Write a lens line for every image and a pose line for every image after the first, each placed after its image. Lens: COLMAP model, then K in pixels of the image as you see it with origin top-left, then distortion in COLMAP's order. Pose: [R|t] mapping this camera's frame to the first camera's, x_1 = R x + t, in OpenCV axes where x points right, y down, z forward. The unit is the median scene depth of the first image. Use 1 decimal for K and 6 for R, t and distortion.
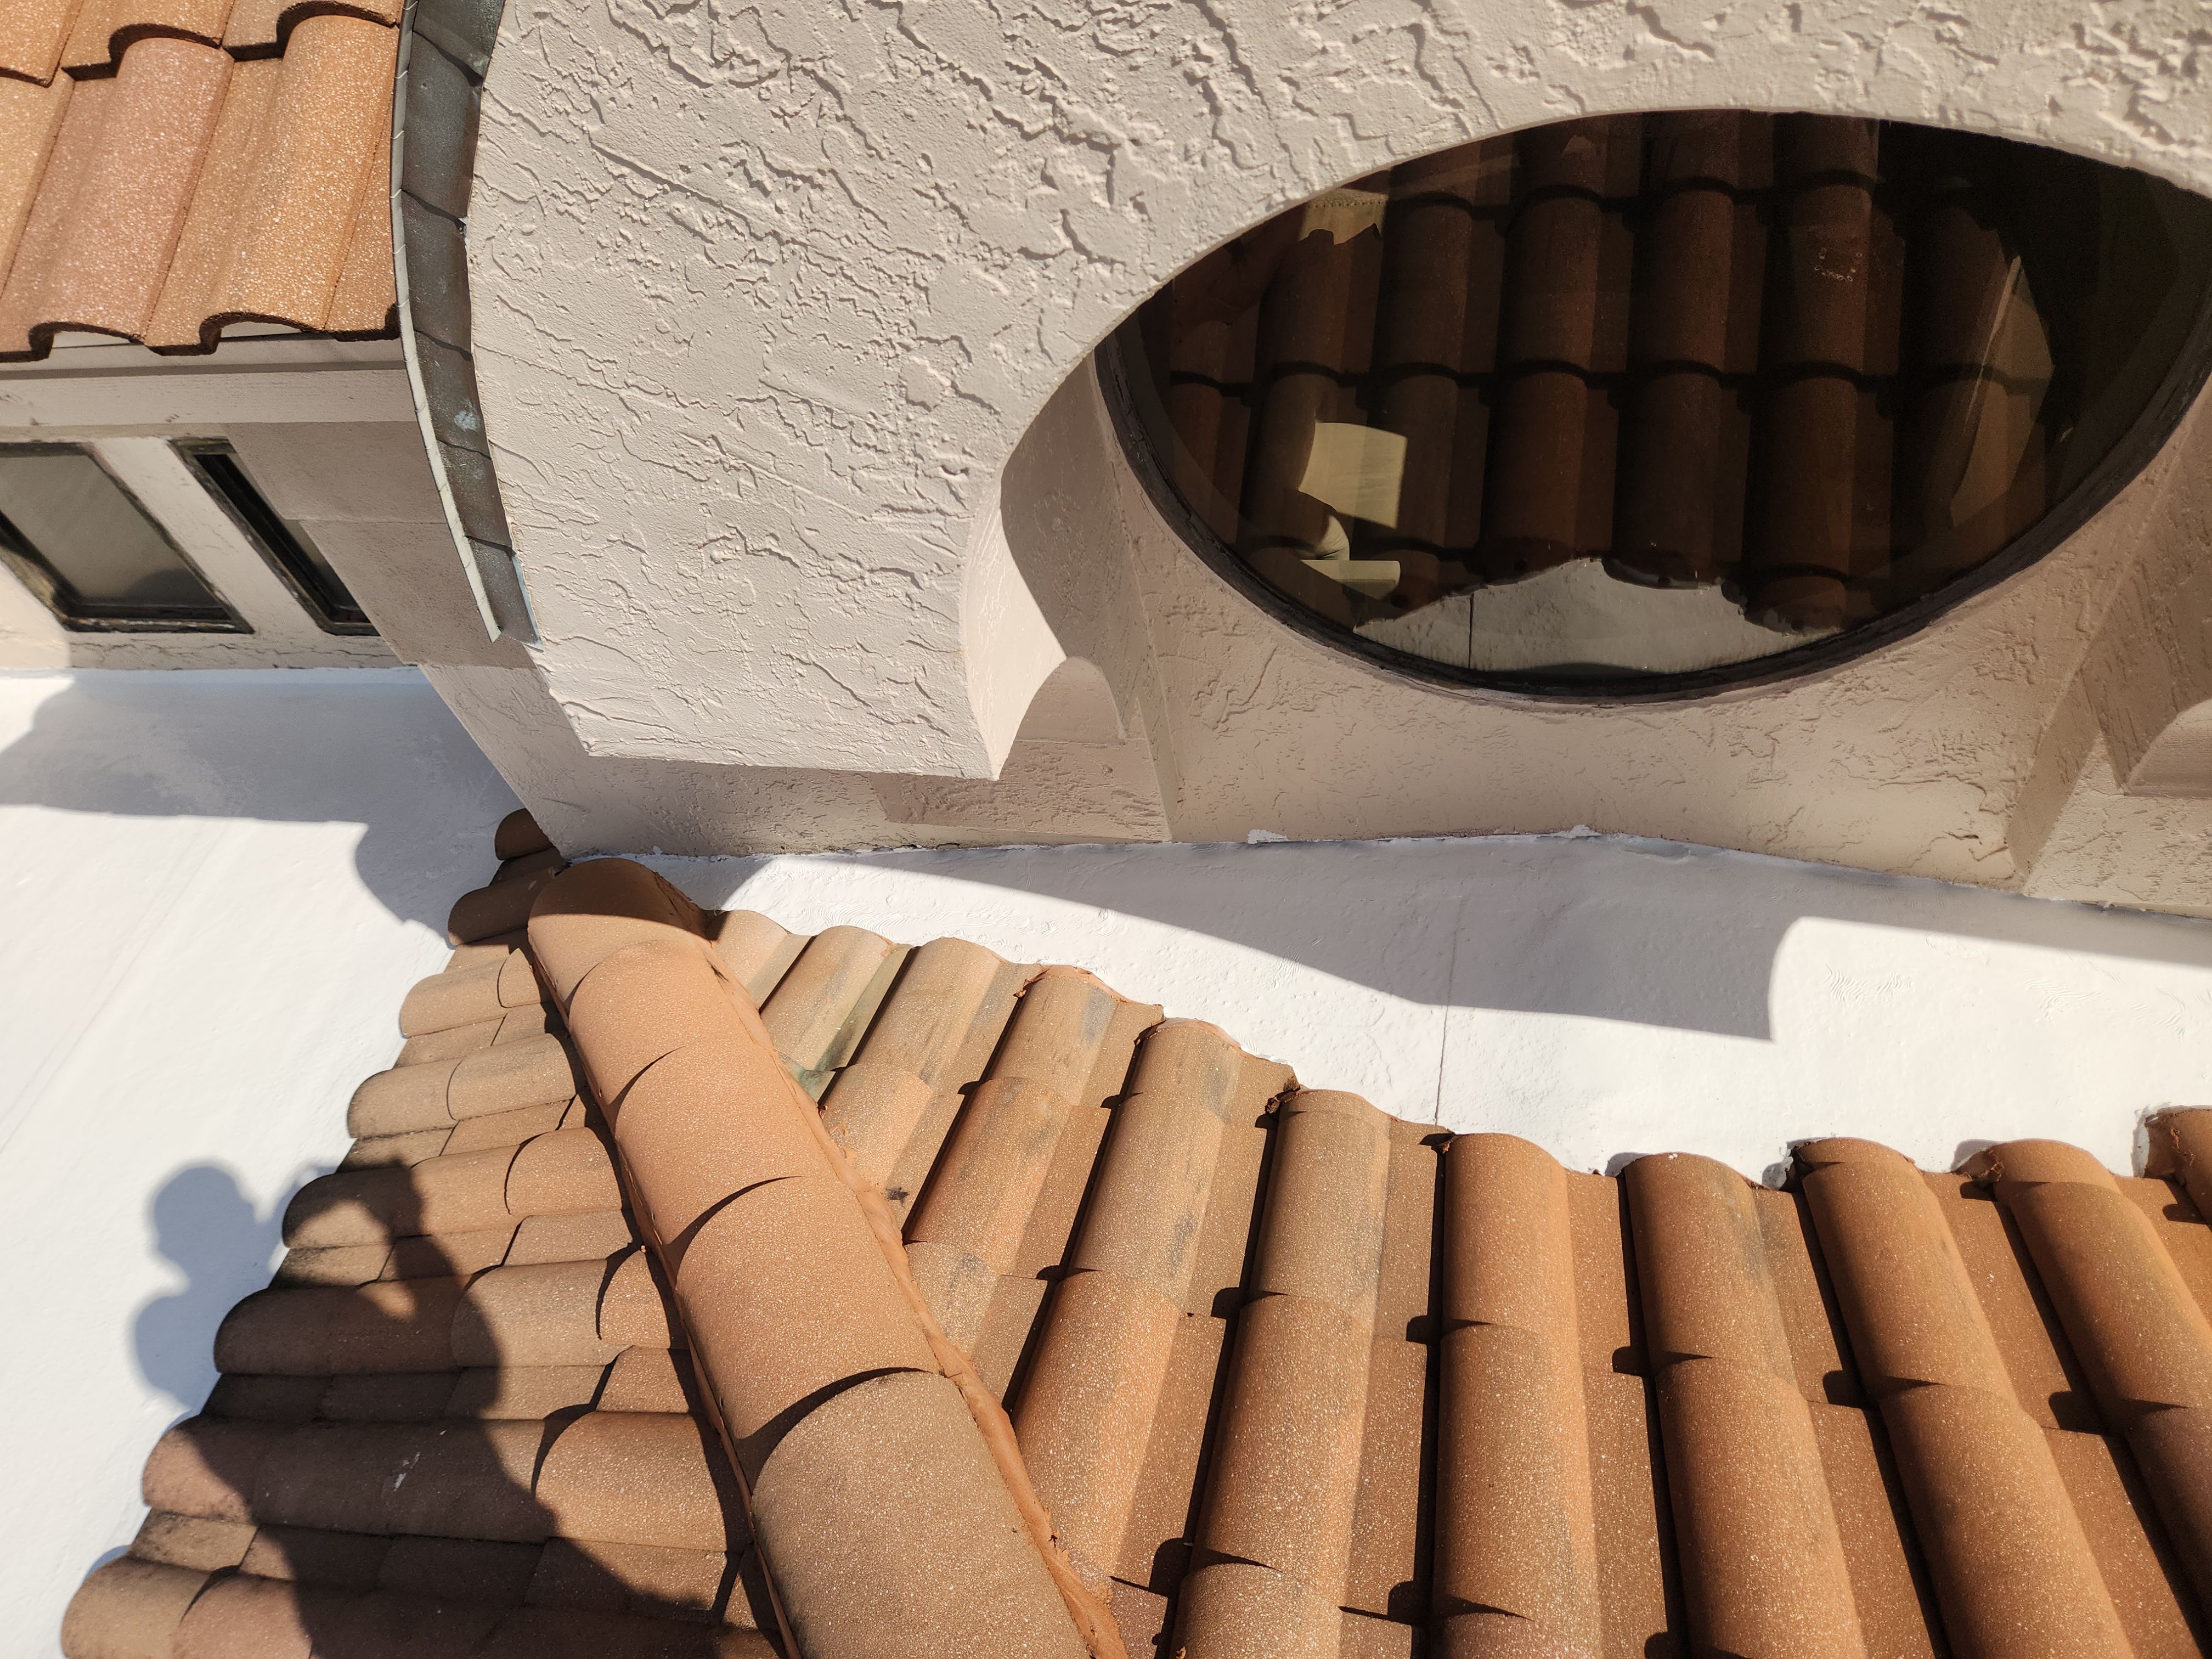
lens RADIAL K [[1452.5, 0, 1112.9], [0, 1452.5, 789.7], [0, 0, 1]] dist [0.071131, -0.060459]
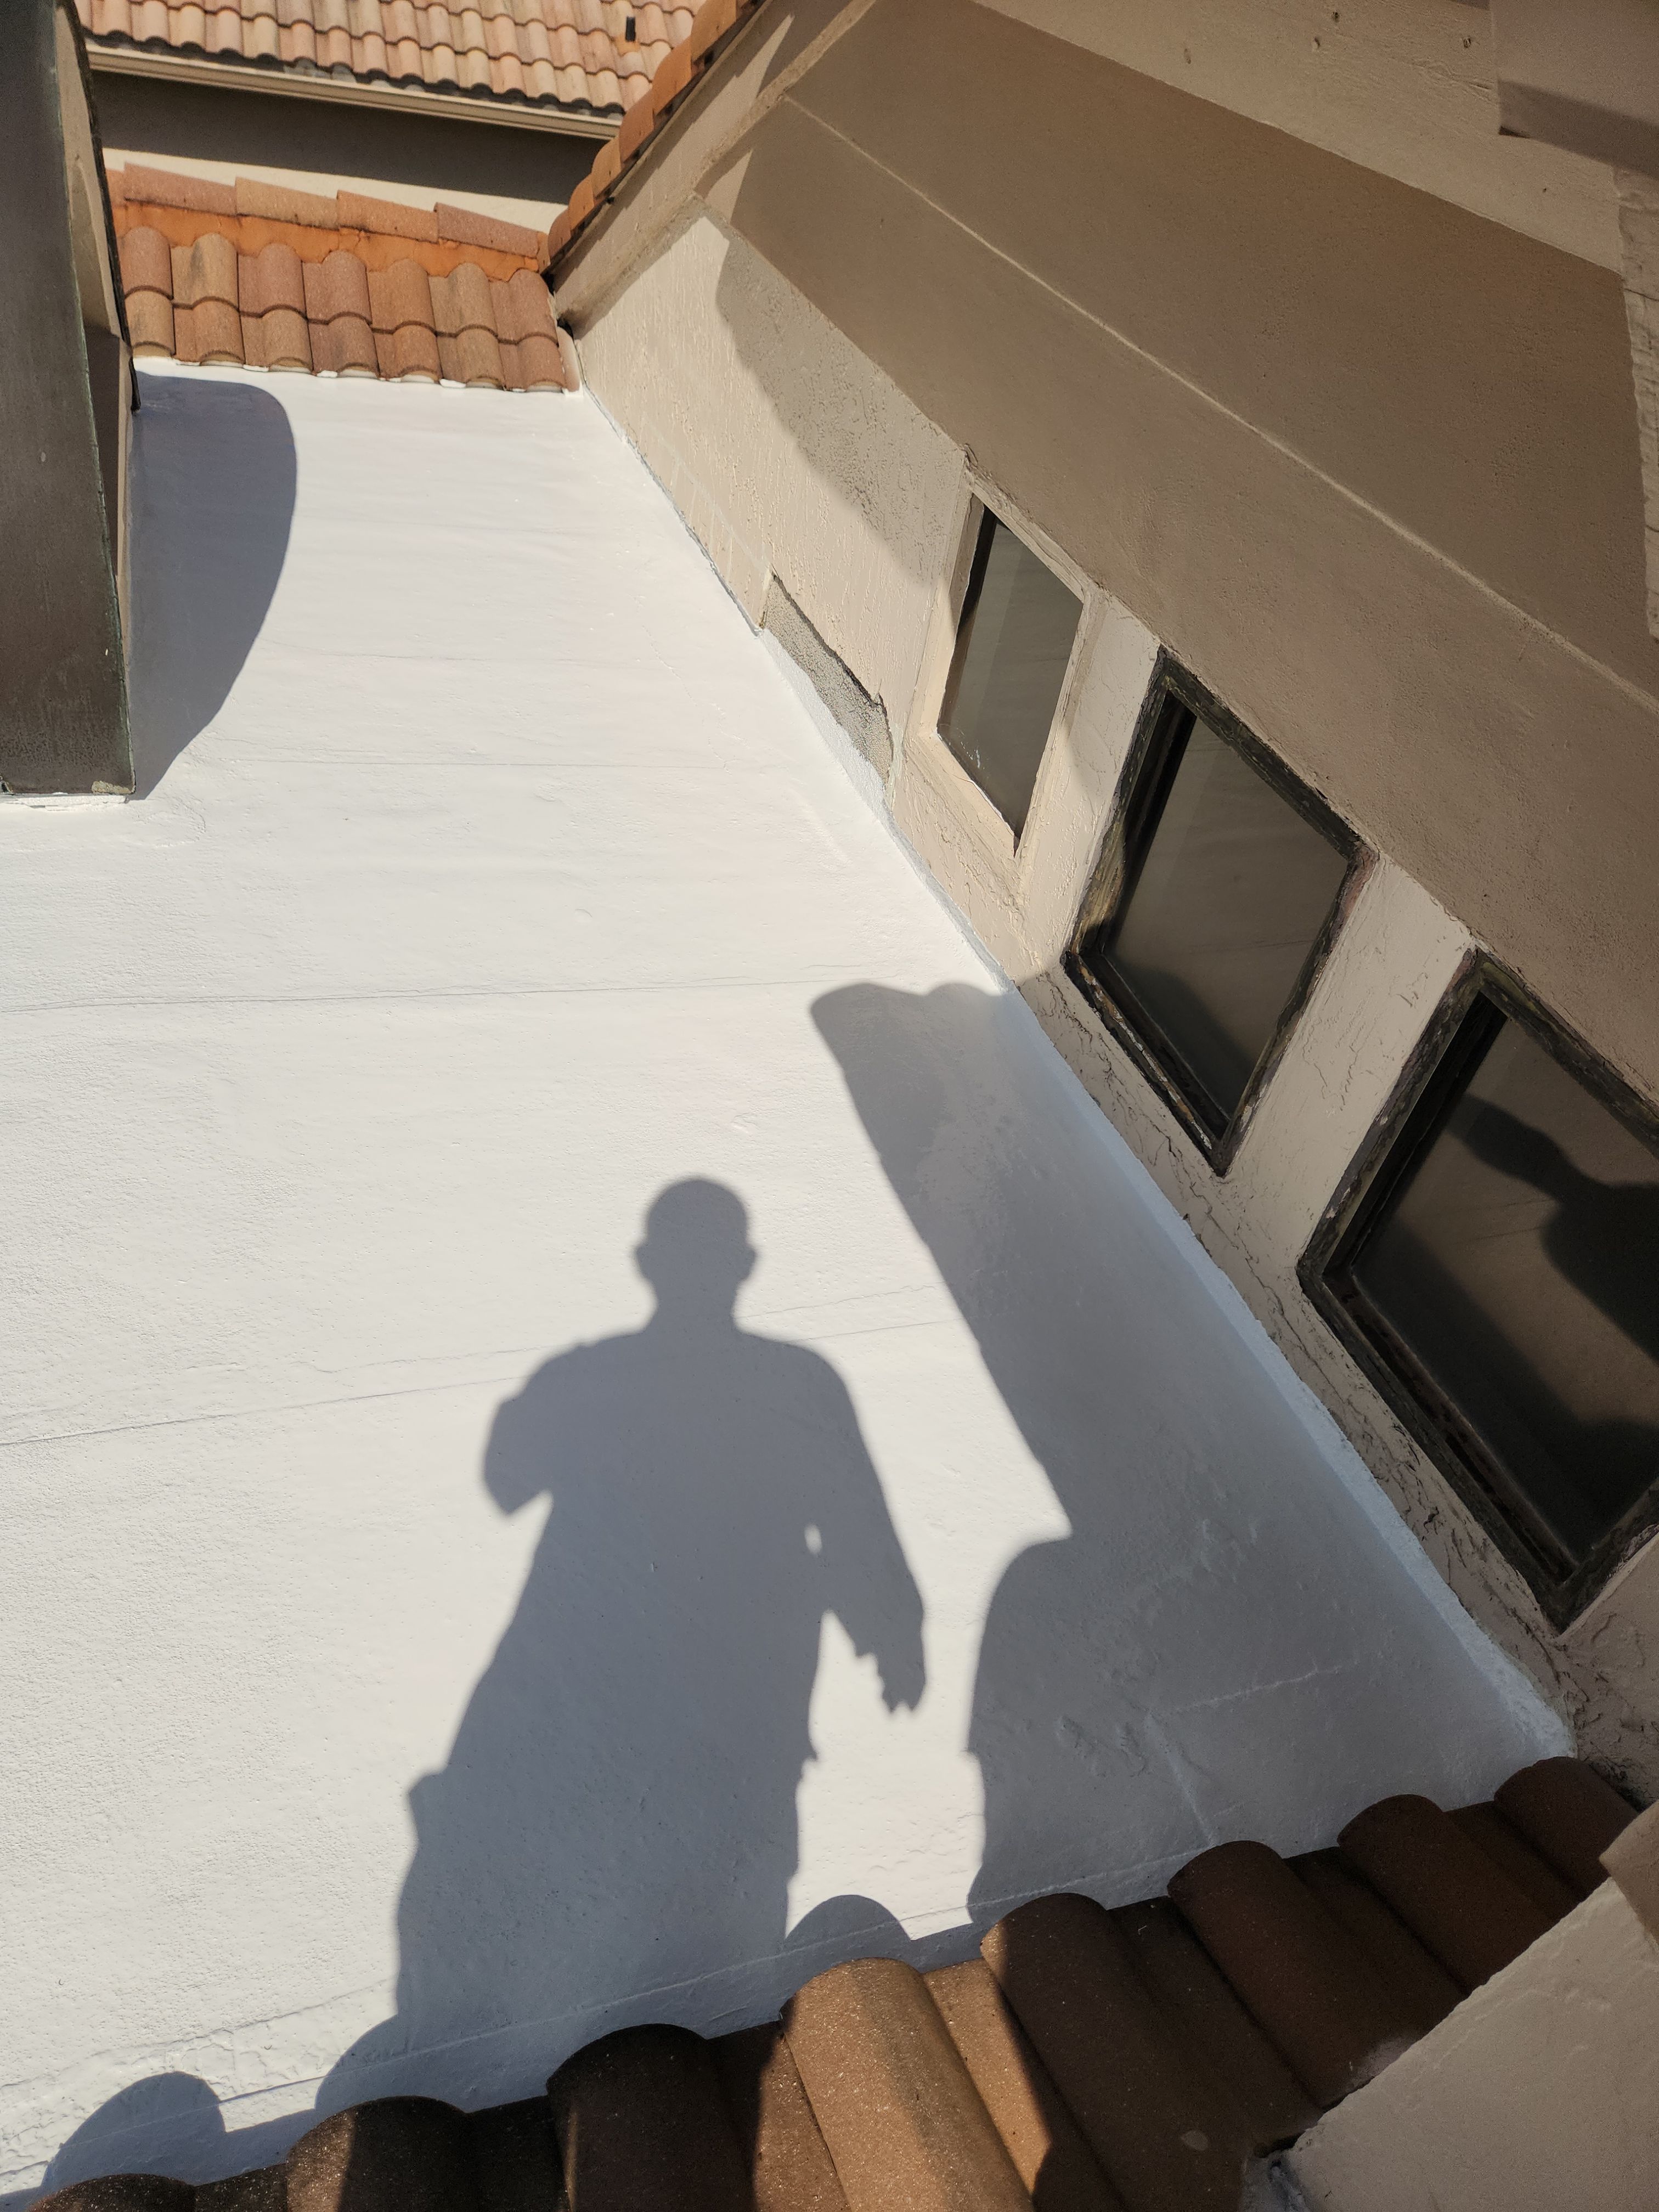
lens RADIAL K [[1452.5, 0, 790.8], [0, 1452.5, 1118.6], [0, 0, 1]] dist [0.071131, -0.060459]
pose [[0.449262, 0.750690, -0.484384, -0.406599], [-0.808709, 0.572127, 0.136602, -0.060811], [0.379675, 0.330356, 0.864125, 0.412373]]
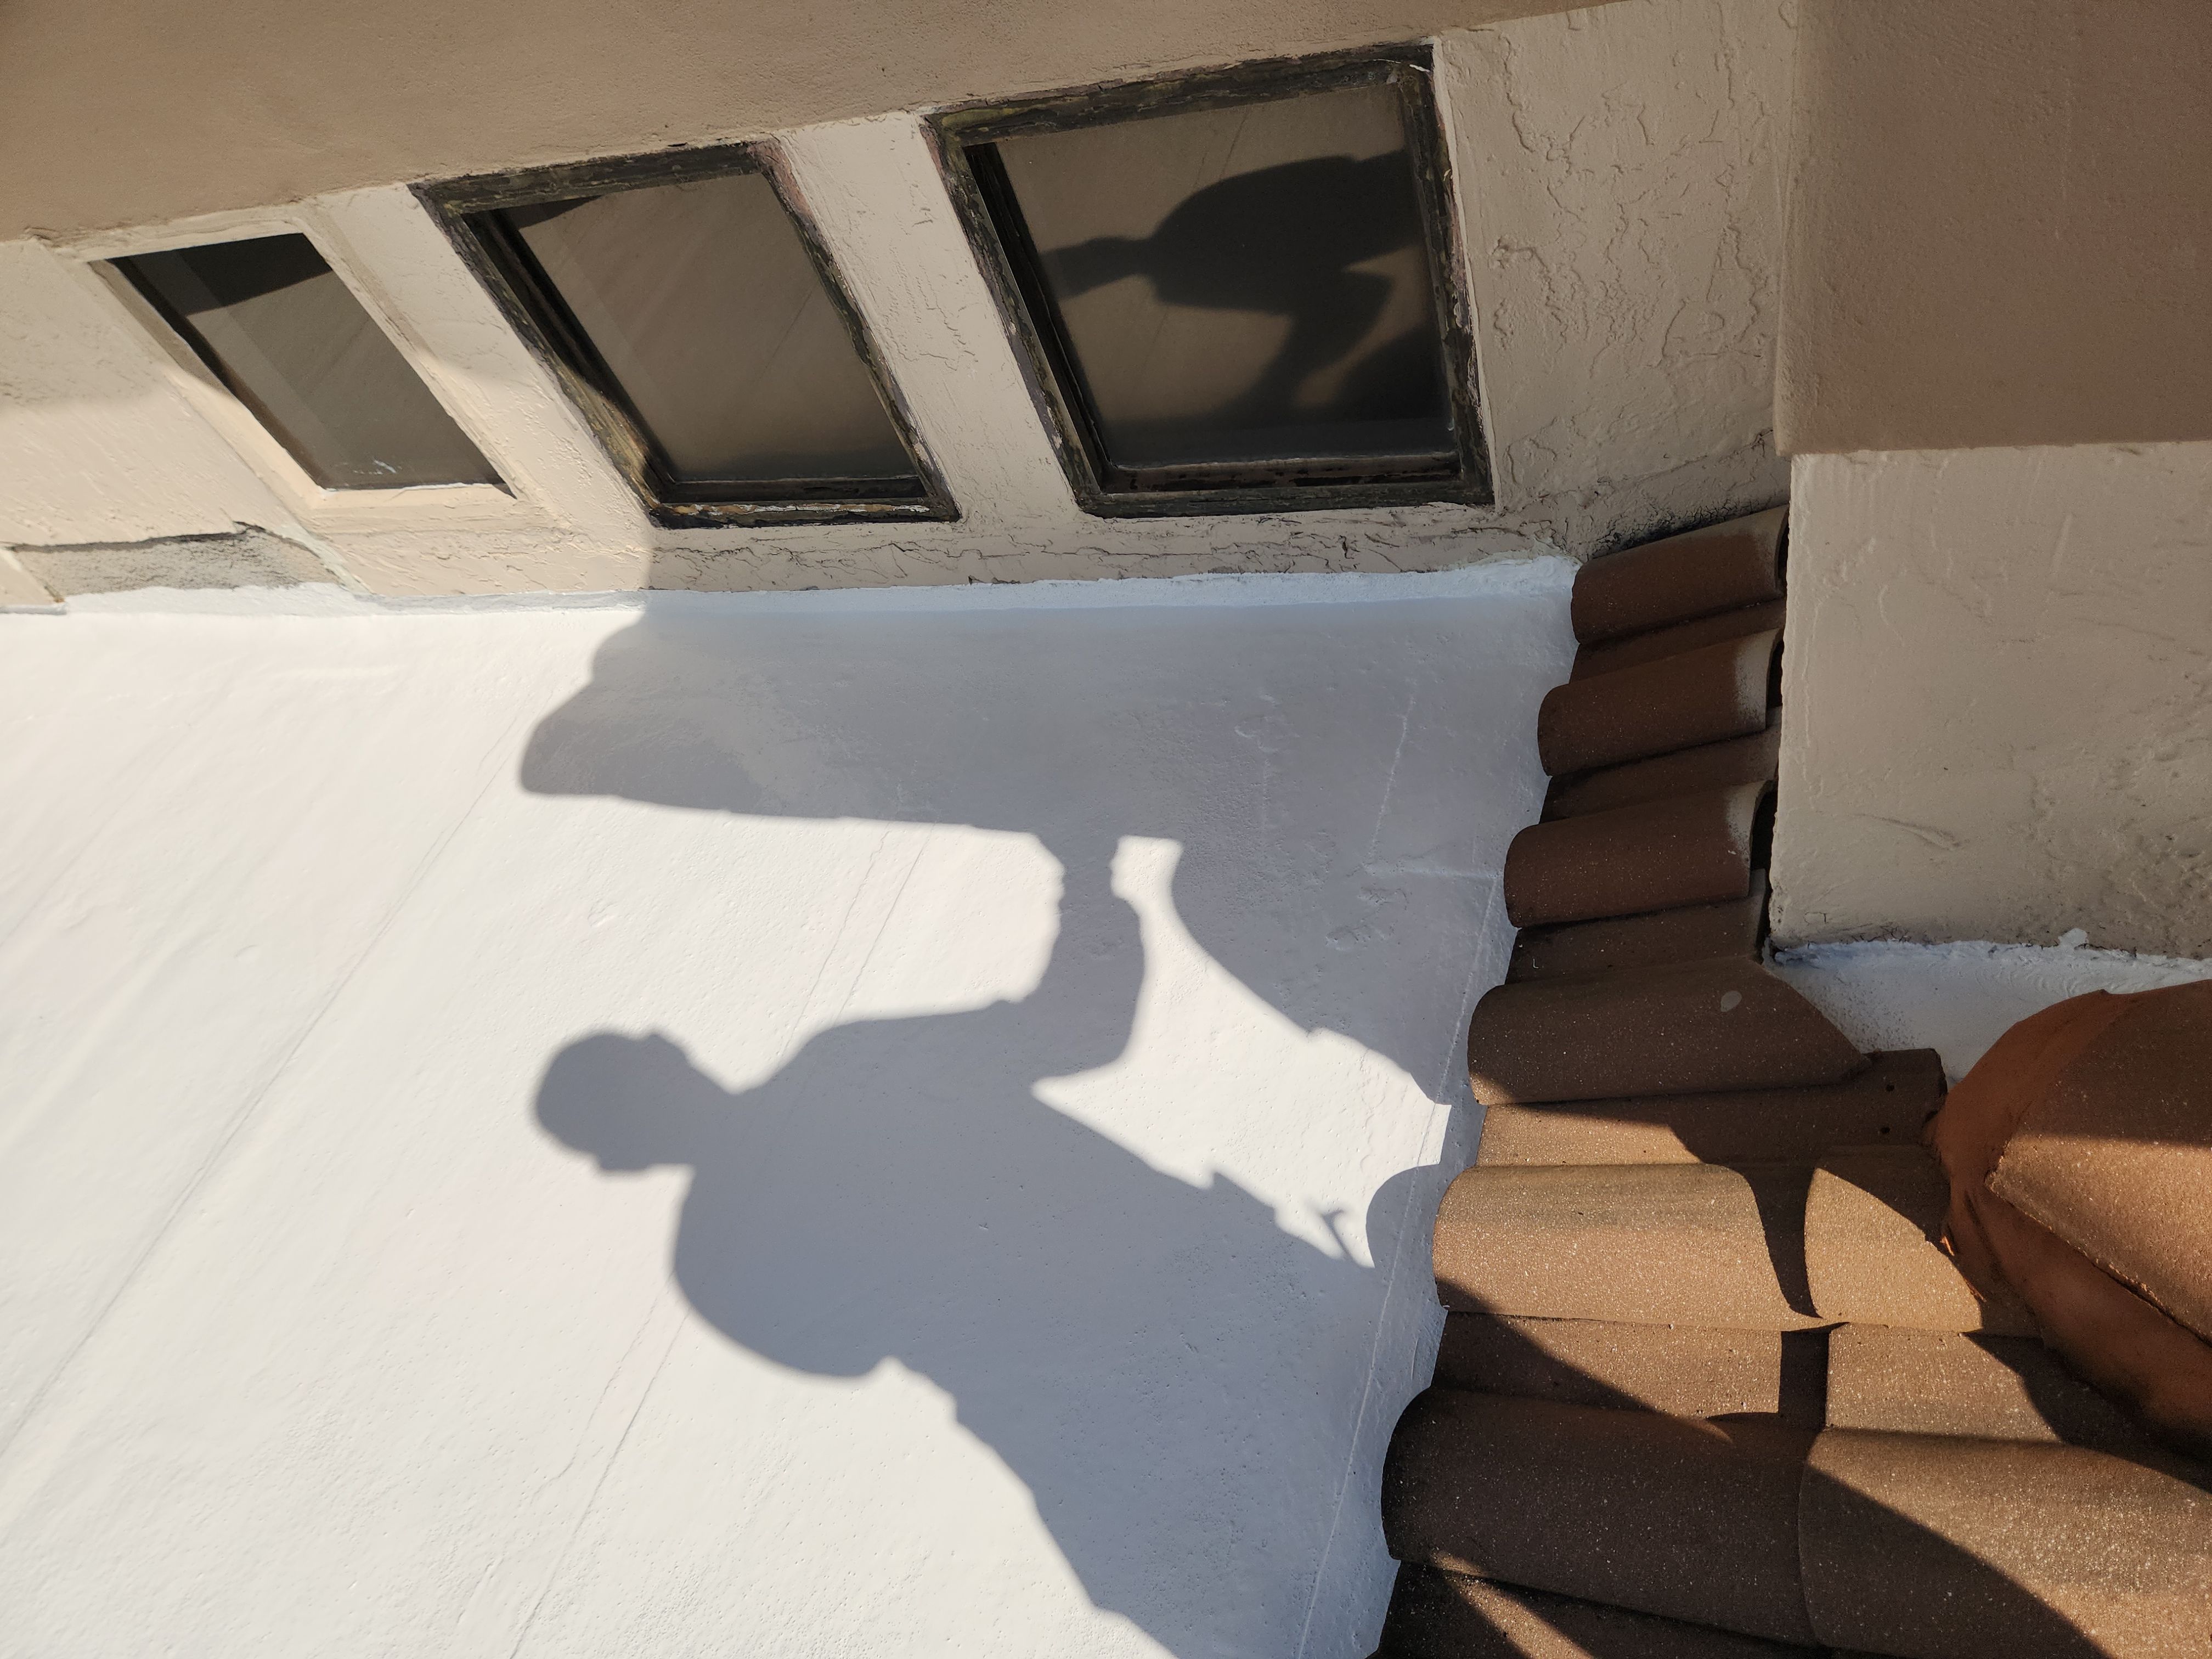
lens RADIAL K [[1452.5, 0, 1113.1], [0, 1452.5, 869.5], [0, 0, 1]] dist [0.071131, -0.060459]
pose [[0.985530, 0.025968, -0.167497, -0.444321], [-0.016608, 0.998234, 0.057042, -0.000084], [0.168683, -0.053435, 0.984221, 0.449989]]
